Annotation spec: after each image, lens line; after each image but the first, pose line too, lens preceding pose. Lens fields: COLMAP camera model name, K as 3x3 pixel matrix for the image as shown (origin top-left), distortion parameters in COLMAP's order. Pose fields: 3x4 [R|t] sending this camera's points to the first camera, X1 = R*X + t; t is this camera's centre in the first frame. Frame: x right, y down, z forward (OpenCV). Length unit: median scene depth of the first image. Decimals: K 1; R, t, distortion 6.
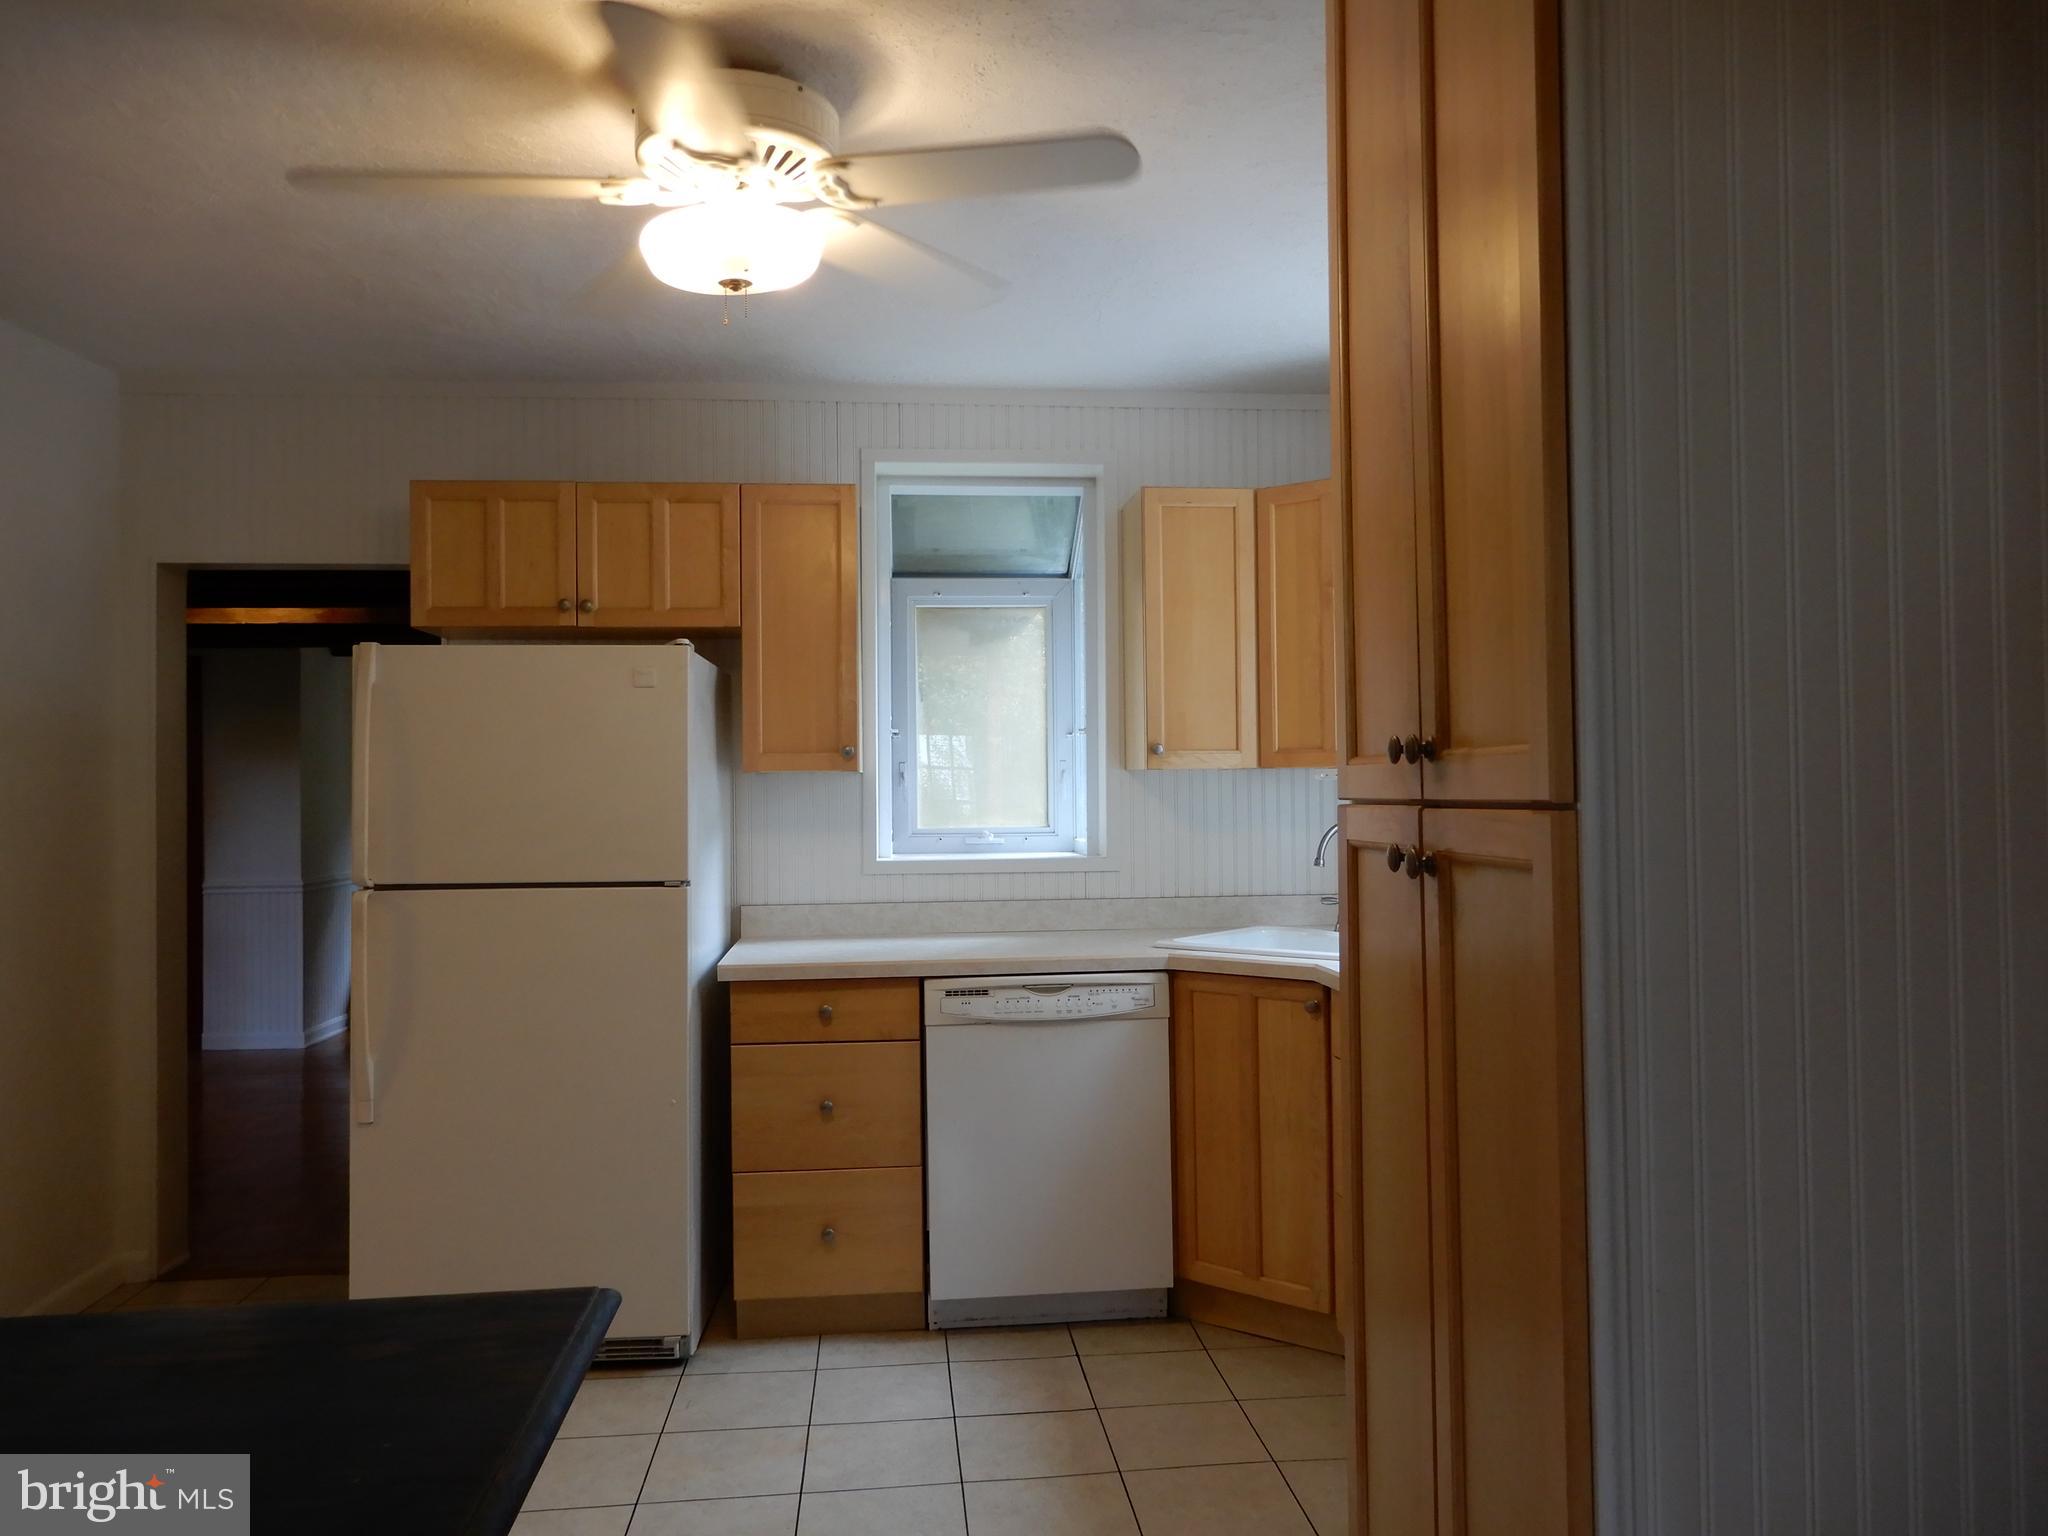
lens RADIAL K [[1451.1, 0, 1024.0], [0, 1451.1, 768.0], [0, 0, 1]] dist [0.002765, 0.003252]
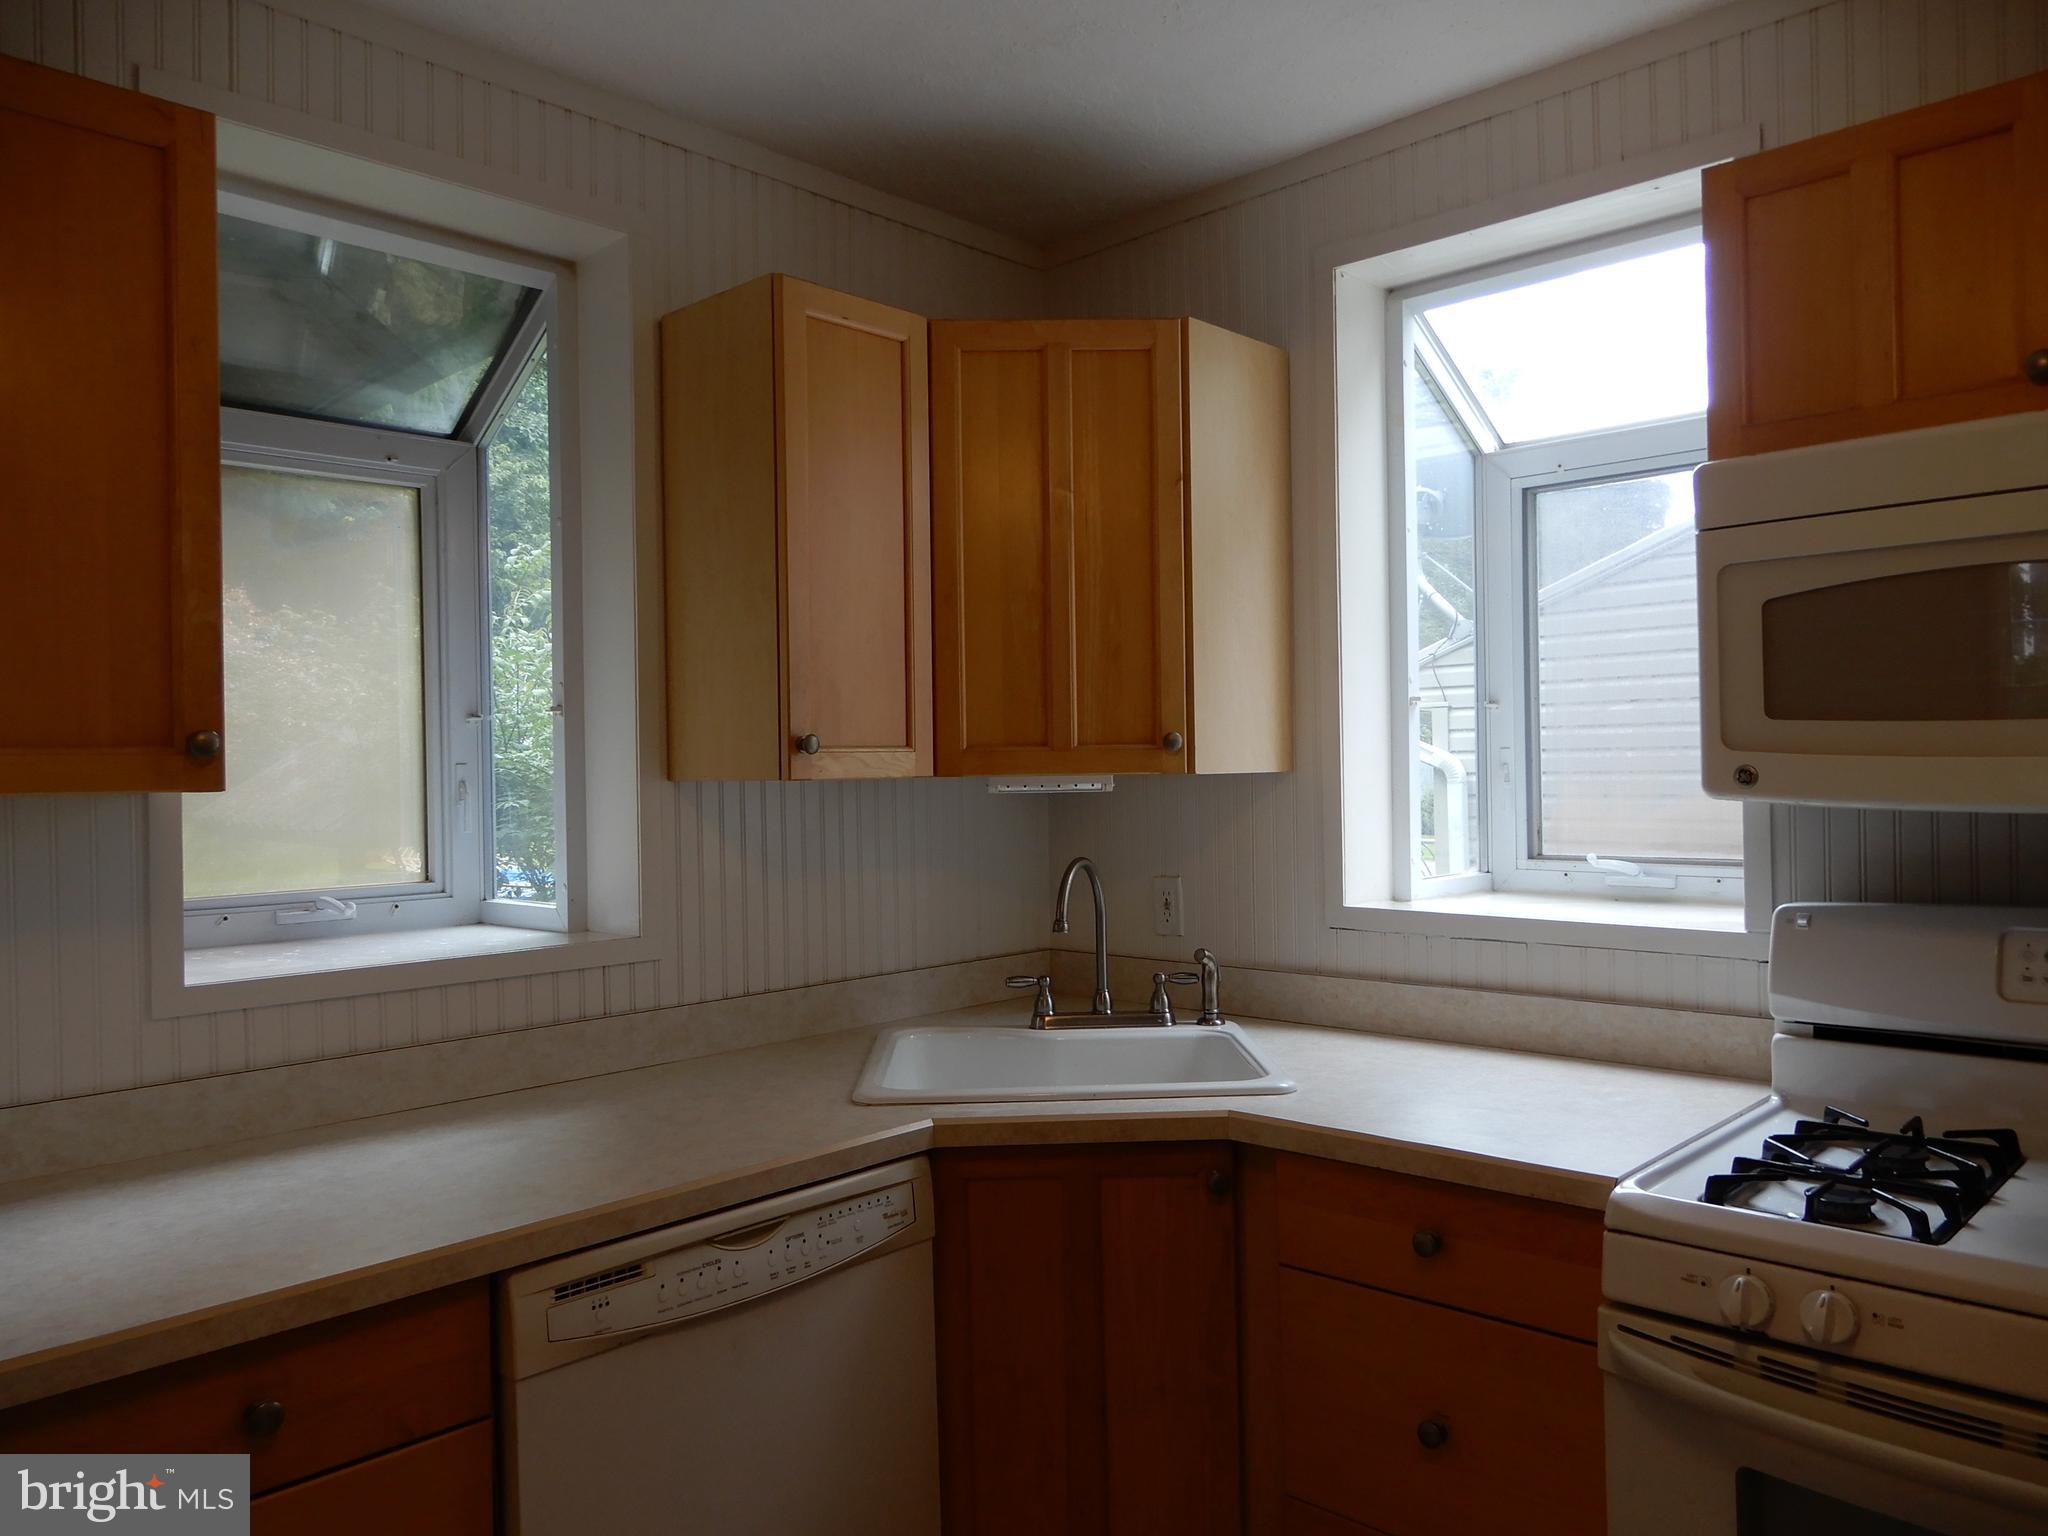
lens RADIAL K [[1451.1, 0, 1024.0], [0, 1451.1, 768.0], [0, 0, 1]] dist [0.002765, 0.003252]
pose [[0.759375, -0.002666, 0.650648, -0.228731], [0.001597, 0.999996, 0.002233, -0.005475], [-0.650652, -0.000656, 0.759376, 0.561961]]
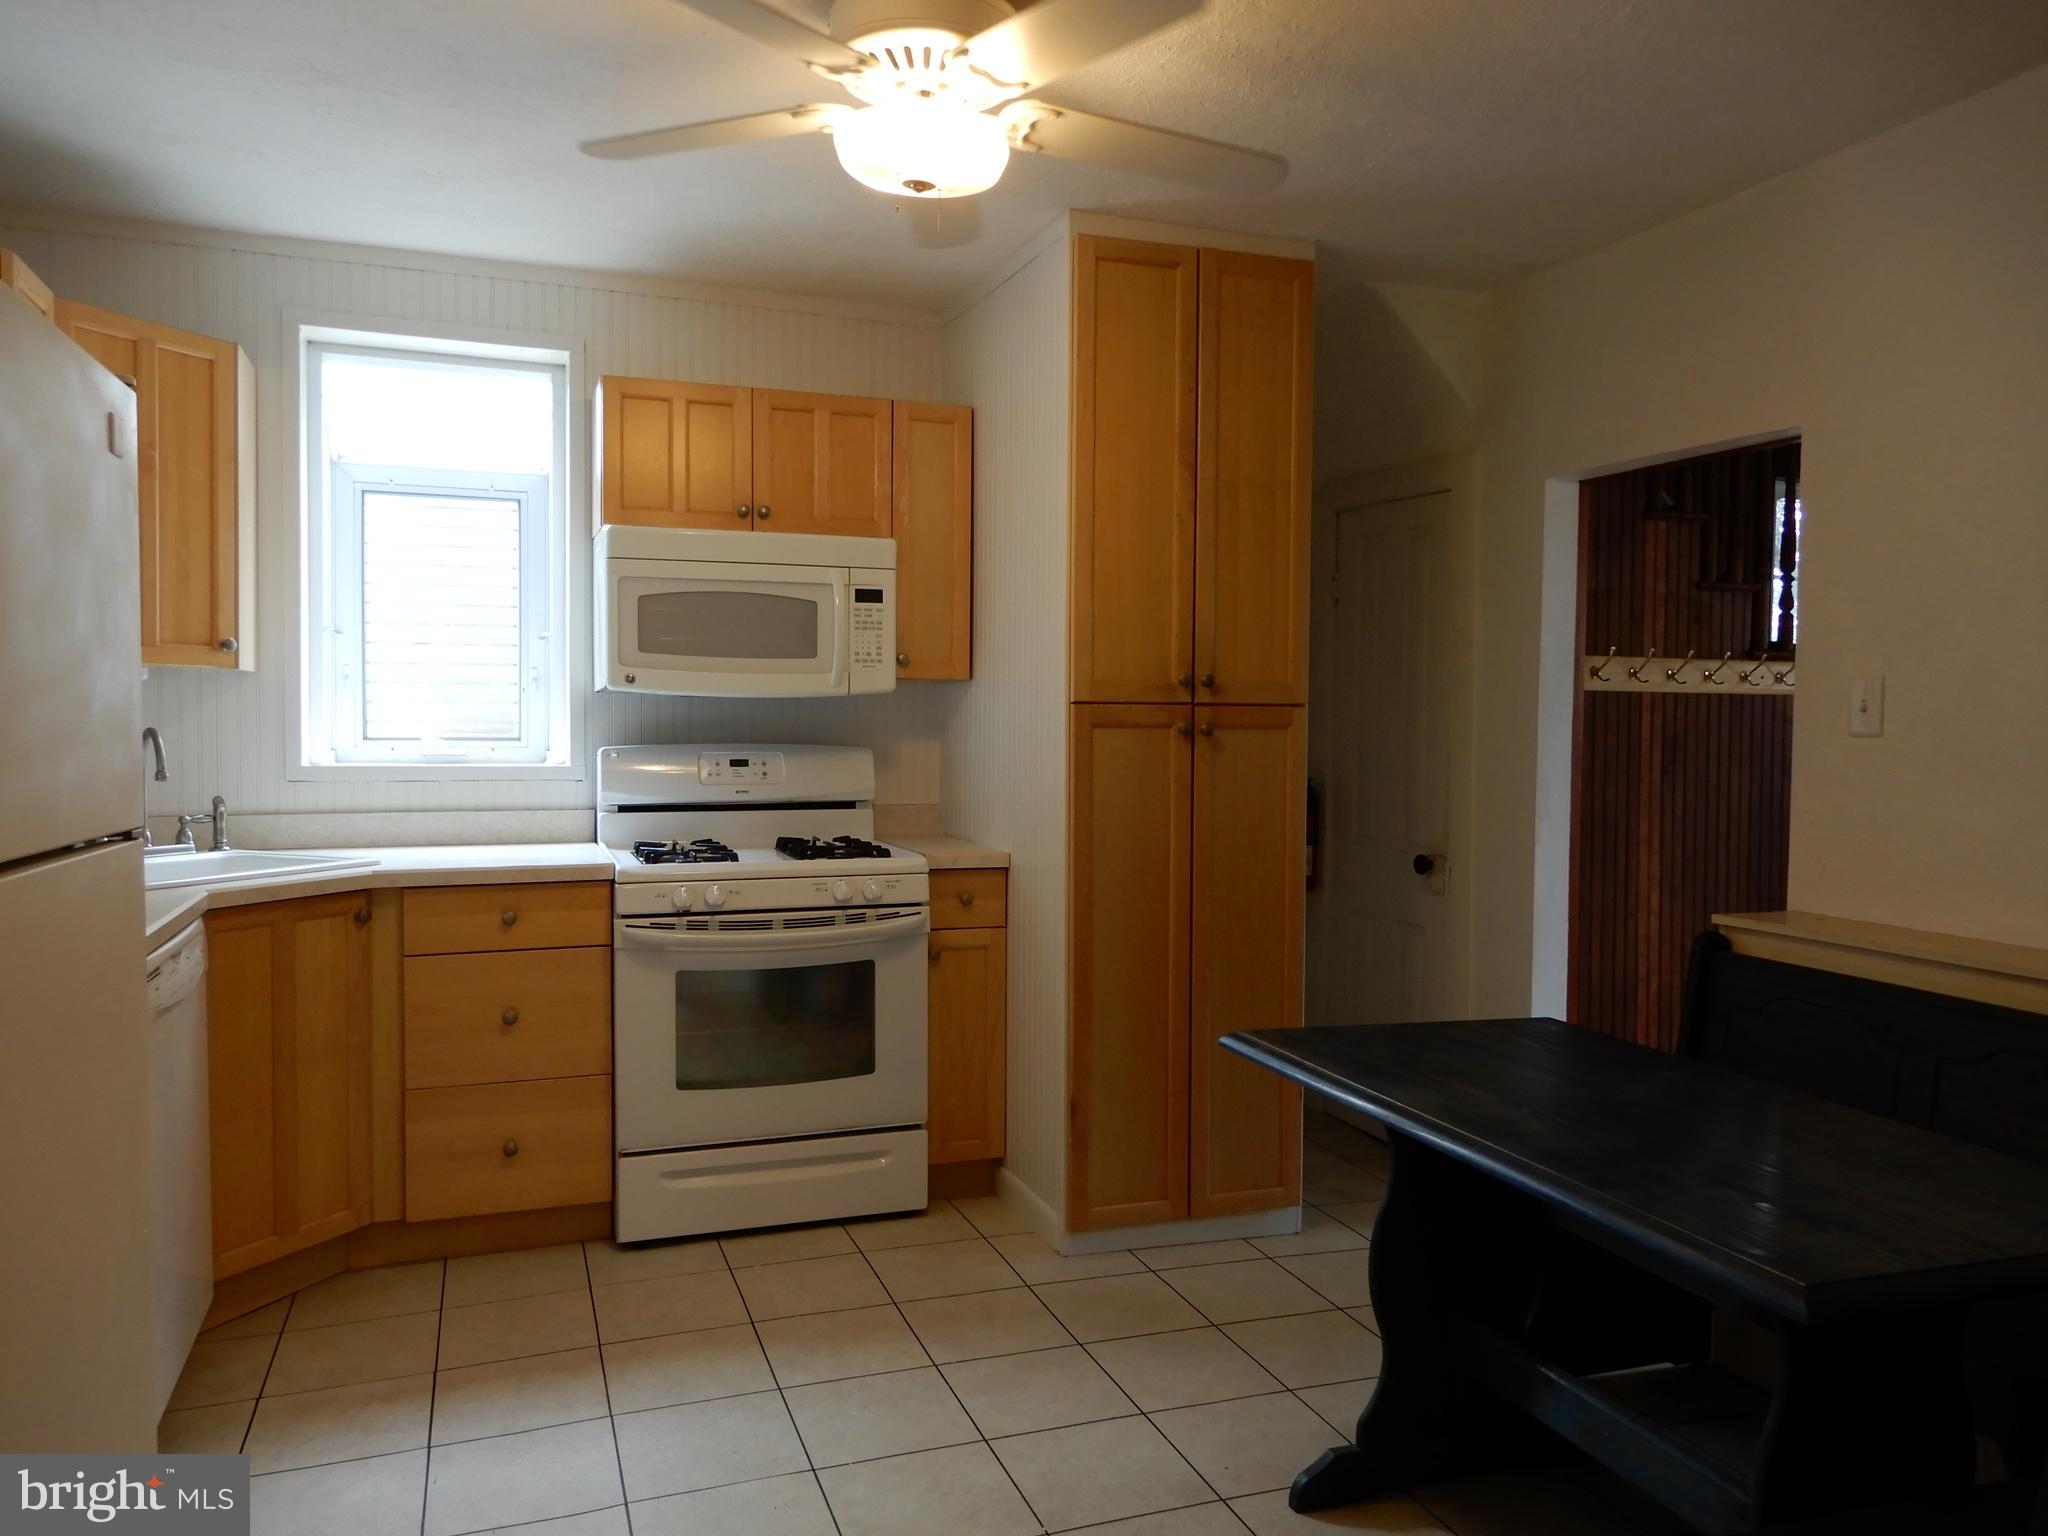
lens RADIAL K [[1451.1, 0, 1024.0], [0, 1451.1, 768.0], [0, 0, 1]] dist [0.002765, 0.003252]
pose [[-0.243117, -0.027903, 0.969596, -0.791435], [-0.018930, 0.999532, 0.024018, 0.031863], [-0.969812, -0.012515, -0.243532, 0.755598]]
